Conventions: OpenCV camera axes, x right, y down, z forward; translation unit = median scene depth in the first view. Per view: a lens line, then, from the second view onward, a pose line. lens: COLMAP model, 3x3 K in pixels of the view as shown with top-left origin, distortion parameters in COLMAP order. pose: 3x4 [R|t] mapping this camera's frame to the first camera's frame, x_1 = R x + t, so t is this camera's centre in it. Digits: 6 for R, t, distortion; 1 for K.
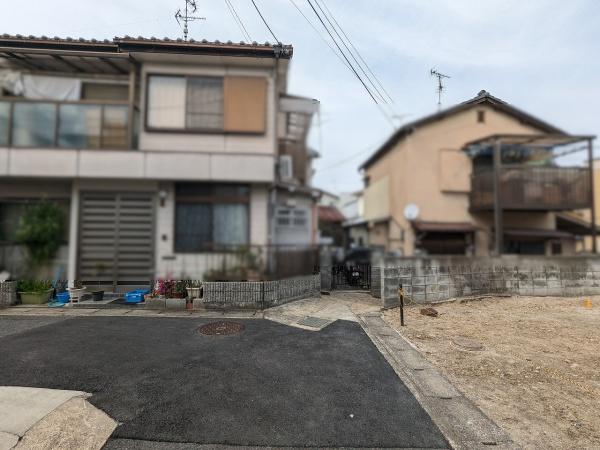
lens RADIAL K [[283.5, 0, 299.9], [0, 283.5, 225.6], [0, 0, 1]] dist [-0.005983, 0.004367]
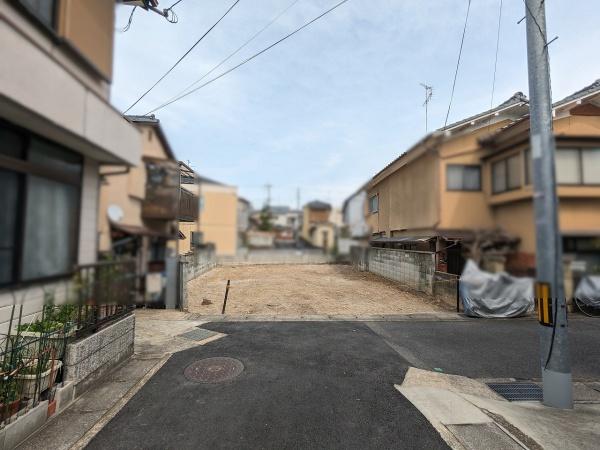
lens RADIAL K [[283.5, 0, 298.6], [0, 283.5, 225.9], [0, 0, 1]] dist [-0.005983, 0.004367]
pose [[-0.024970, 0.038295, 0.998954, -0.645935], [-0.058637, 0.997490, -0.039704, -0.007931], [-0.997967, -0.059567, -0.022662, 0.484171]]
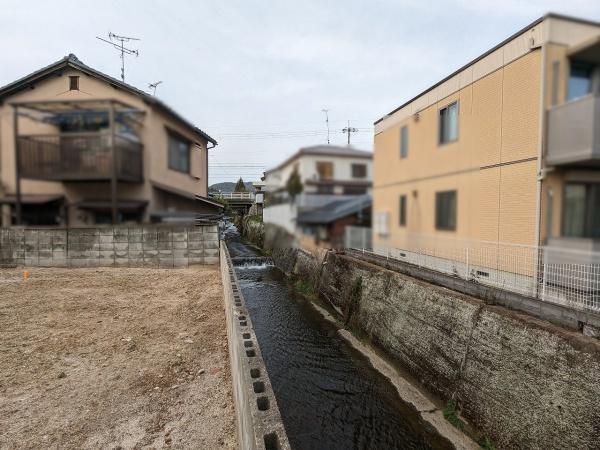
lens RADIAL K [[283.5, 0, 301.0], [0, 283.5, 224.6], [0, 0, 1]] dist [-0.005983, 0.004367]
pose [[0.993590, -0.004881, -0.112939, 1.862274], [0.014325, 0.996450, 0.082953, 0.029253], [0.112134, -0.084039, 0.990133, 0.120712]]
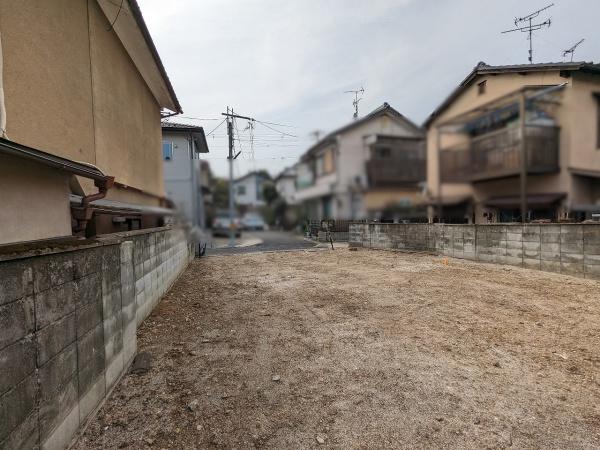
lens RADIAL K [[283.5, 0, 300.7], [0, 283.5, 227.5], [0, 0, 1]] dist [-0.005983, 0.004367]
pose [[0.247617, 0.017918, -0.968692, 1.817634], [0.078682, 0.996155, 0.038538, 0.027375], [0.965658, -0.085762, 0.245255, 0.095722]]
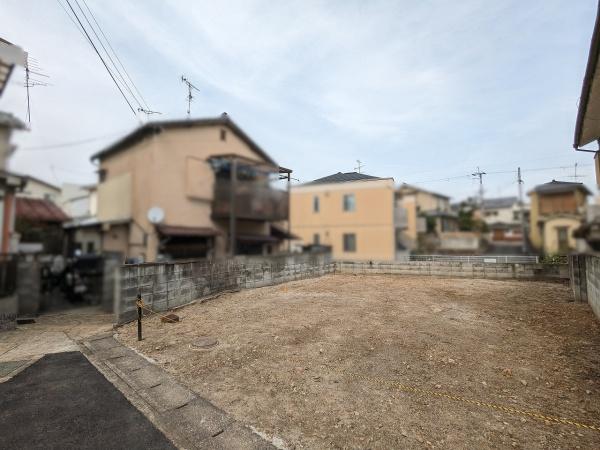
lens RADIAL K [[283.5, 0, 300.0], [0, 283.5, 225.9], [0, 0, 1]] dist [-0.005983, 0.004367]
pose [[0.665748, 0.033742, 0.745414, 0.010229], [-0.026480, 0.999416, -0.021590, -0.005356], [-0.745707, -0.005365, 0.666252, 0.010101]]
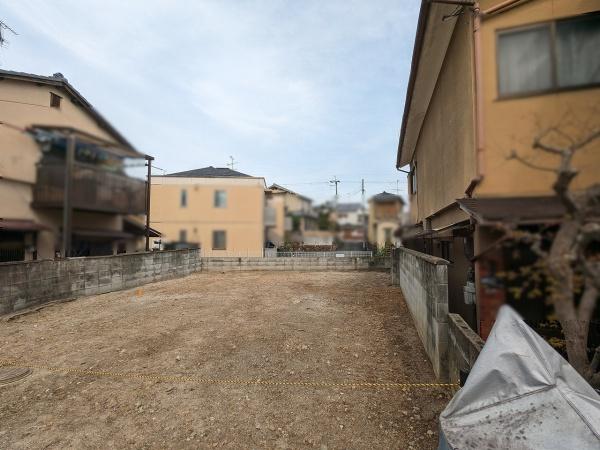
lens RADIAL K [[283.5, 0, 300.3], [0, 283.5, 225.9], [0, 0, 1]] dist [-0.005983, 0.004367]
pose [[0.278941, 0.038636, 0.959531, 0.023137], [-0.044160, 0.998649, -0.027374, -0.007380], [-0.959292, -0.034737, 0.280271, 0.002568]]
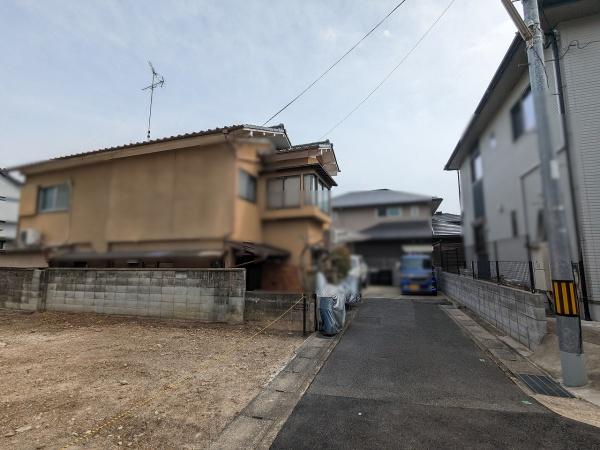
lens RADIAL K [[283.5, 0, 300.3], [0, 283.5, 226.5], [0, 0, 1]] dist [-0.005983, 0.004367]
pose [[-0.948929, 0.032258, 0.313835, 0.007726], [-0.020031, 0.986592, -0.161973, 0.031303], [-0.314852, -0.159987, -0.935560, 0.728970]]
